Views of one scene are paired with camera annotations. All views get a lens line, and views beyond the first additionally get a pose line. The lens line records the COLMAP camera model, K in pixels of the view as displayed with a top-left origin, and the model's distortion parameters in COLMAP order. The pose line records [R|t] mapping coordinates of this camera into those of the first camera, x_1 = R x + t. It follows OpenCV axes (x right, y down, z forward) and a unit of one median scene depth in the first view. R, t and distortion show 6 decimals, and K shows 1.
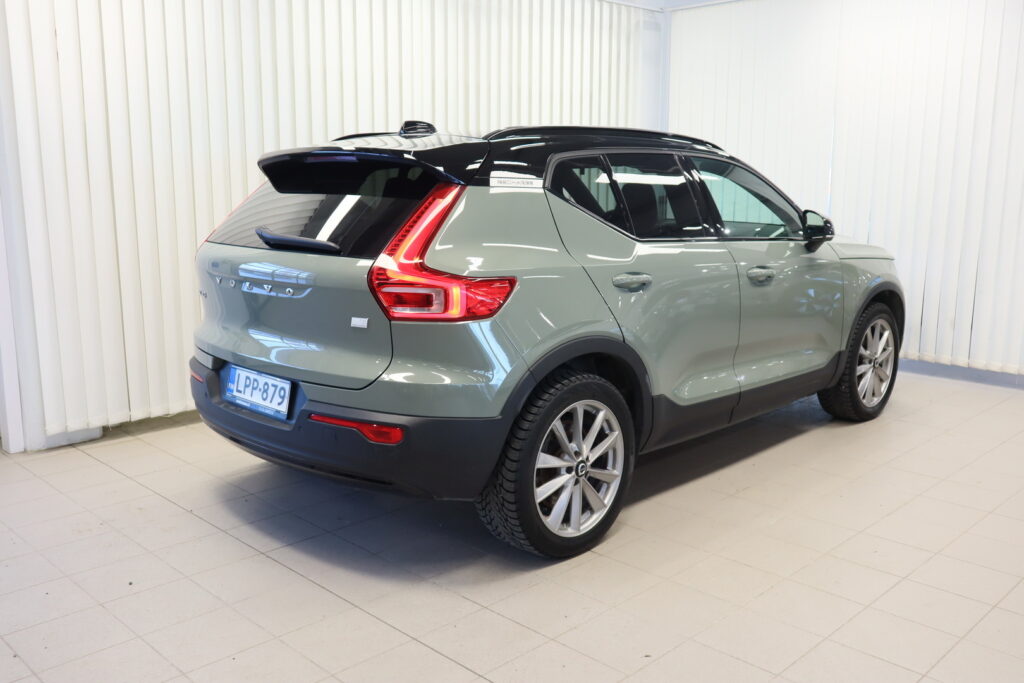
lens RADIAL K [[911.6, 0, 512.0], [0, 911.6, 341.5], [0, 0, 1]] dist [-0.080687, 0.000729]
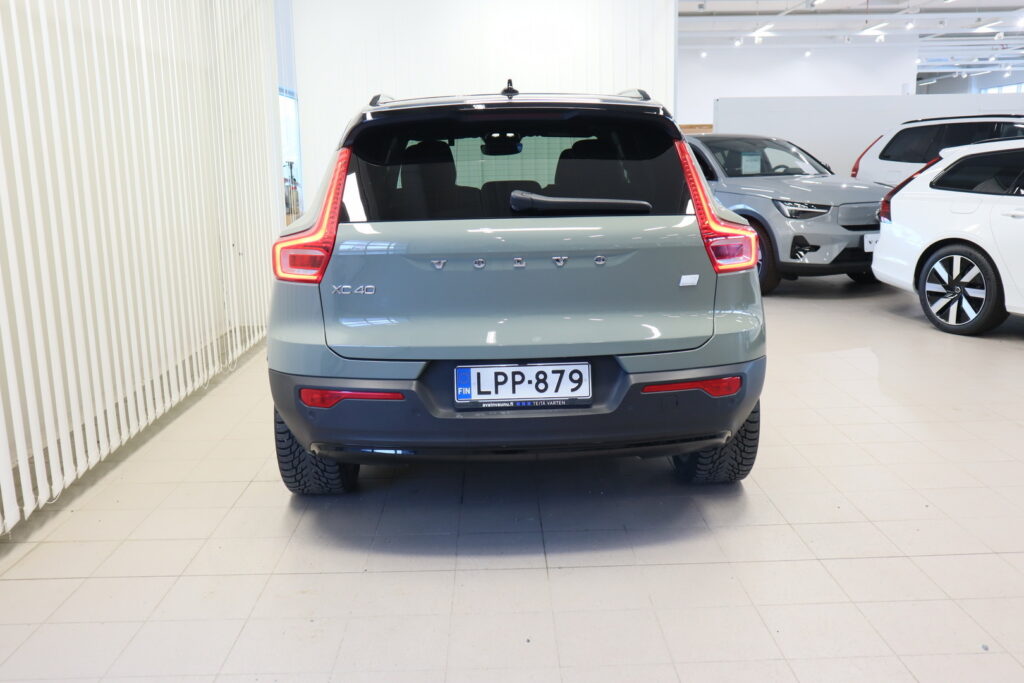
lens RADIAL K [[911.6, 0, 512.0], [0, 911.6, 341.5], [0, 0, 1]] dist [-0.080687, 0.000729]
pose [[0.700748, -0.161433, 0.694904, -0.898204], [0.152925, 0.985410, 0.074710, -0.052593], [-0.696826, 0.053915, 0.715211, 0.397893]]
